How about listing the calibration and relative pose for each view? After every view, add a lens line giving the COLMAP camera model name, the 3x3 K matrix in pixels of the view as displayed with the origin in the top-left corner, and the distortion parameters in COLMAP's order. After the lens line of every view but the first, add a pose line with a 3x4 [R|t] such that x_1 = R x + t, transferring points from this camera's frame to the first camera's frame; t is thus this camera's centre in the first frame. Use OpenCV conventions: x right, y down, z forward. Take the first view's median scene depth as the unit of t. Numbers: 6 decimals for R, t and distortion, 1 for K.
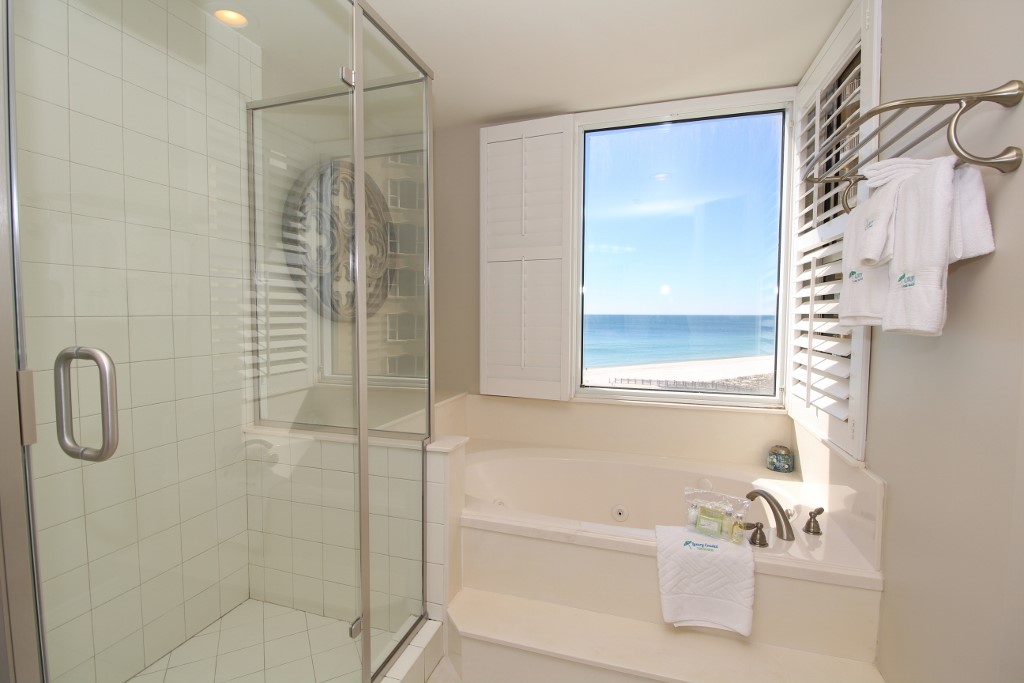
lens RADIAL K [[470.6, 0, 512.0], [0, 470.6, 341.5], [0, 0, 1]] dist [-0.000008, -0.014506]
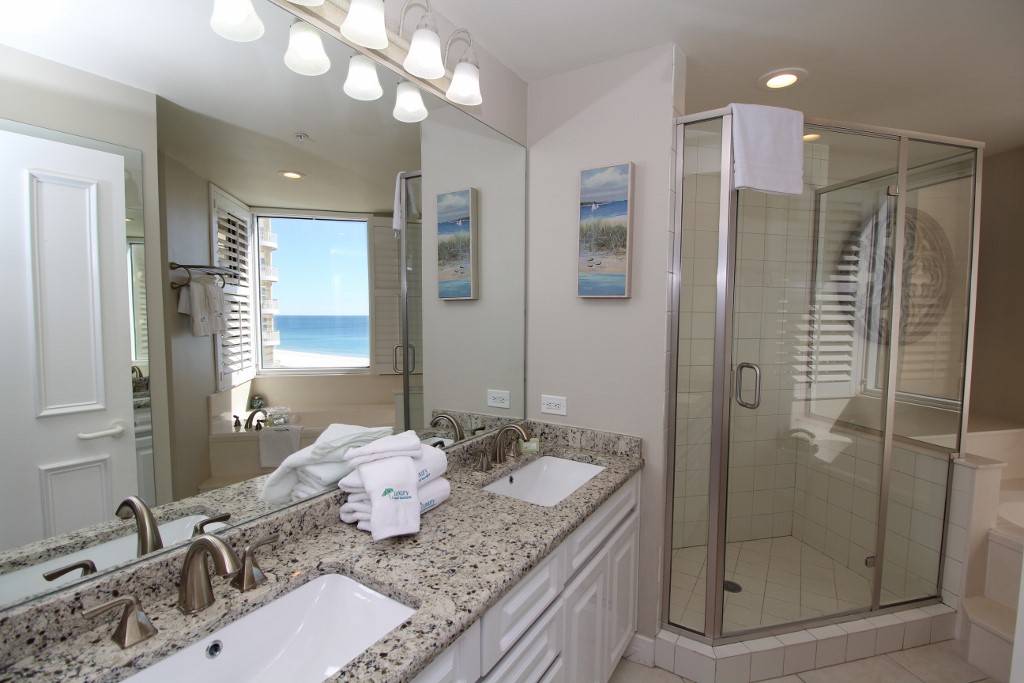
lens RADIAL K [[470.6, 0, 512.0], [0, 470.6, 341.5], [0, 0, 1]] dist [-0.000008, -0.014506]
pose [[0.504012, 0.054527, -0.861973, 0.184549], [-0.057417, 0.997913, 0.029554, -0.033630], [0.861786, 0.034596, 0.506091, -0.421926]]
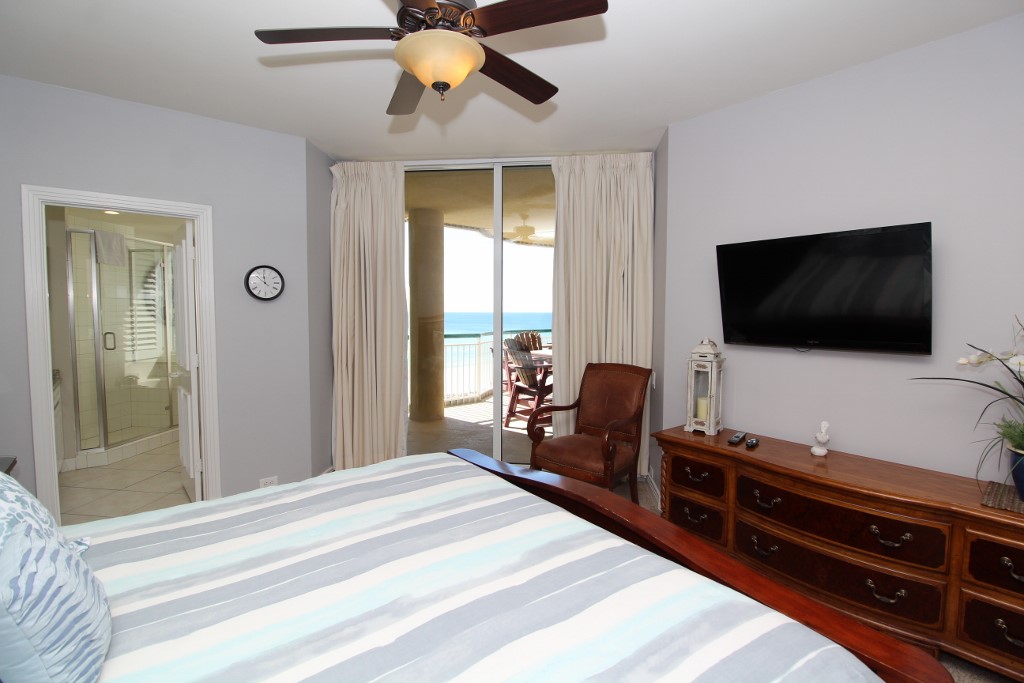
lens RADIAL K [[487.9, 0, 512.0], [0, 487.9, 341.5], [0, 0, 1]] dist [-0.041981, -0.000196]
pose [[0.978723, -0.014157, 0.204697, 0.946381], [0.014025, 0.999899, 0.002097, 0.065350], [-0.204706, 0.000818, 0.978823, -1.954637]]
